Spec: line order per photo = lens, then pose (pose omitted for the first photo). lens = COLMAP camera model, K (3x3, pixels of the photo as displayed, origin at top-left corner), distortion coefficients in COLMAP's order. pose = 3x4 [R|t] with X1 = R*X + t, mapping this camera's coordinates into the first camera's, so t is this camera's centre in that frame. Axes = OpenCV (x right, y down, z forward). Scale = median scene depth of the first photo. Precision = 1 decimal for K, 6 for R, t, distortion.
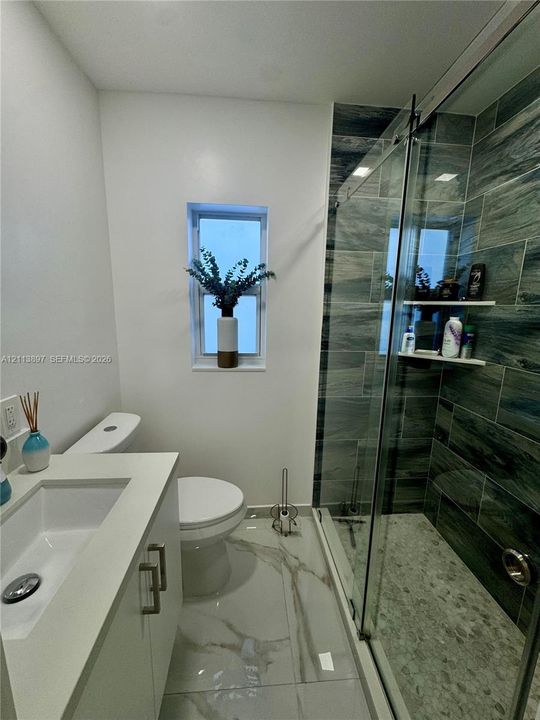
lens RADIAL K [[289.9, 0, 267.8], [0, 289.9, 359.1], [0, 0, 1]] dist [0.011713, -0.000251]
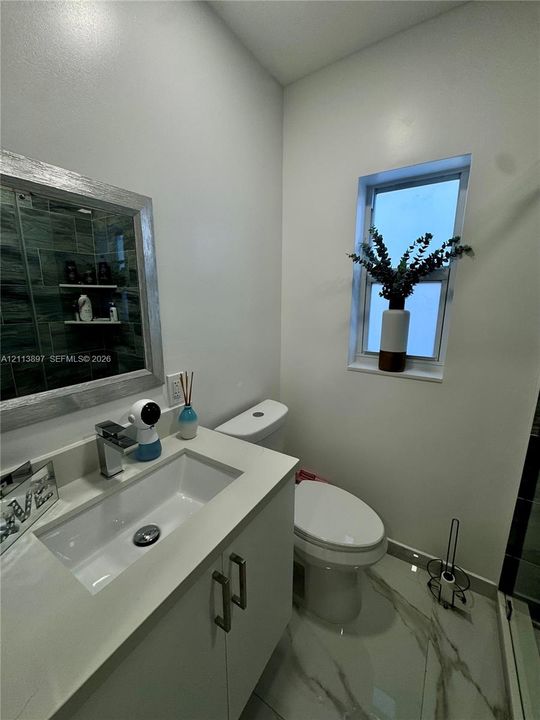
lens RADIAL K [[289.9, 0, 274.5], [0, 289.9, 361.2], [0, 0, 1]] dist [0.011713, -0.000251]
pose [[0.807841, 0.108929, -0.579248, 0.076844], [-0.094670, 0.993994, 0.054893, -0.013819], [0.581748, 0.010493, 0.813301, 0.139671]]
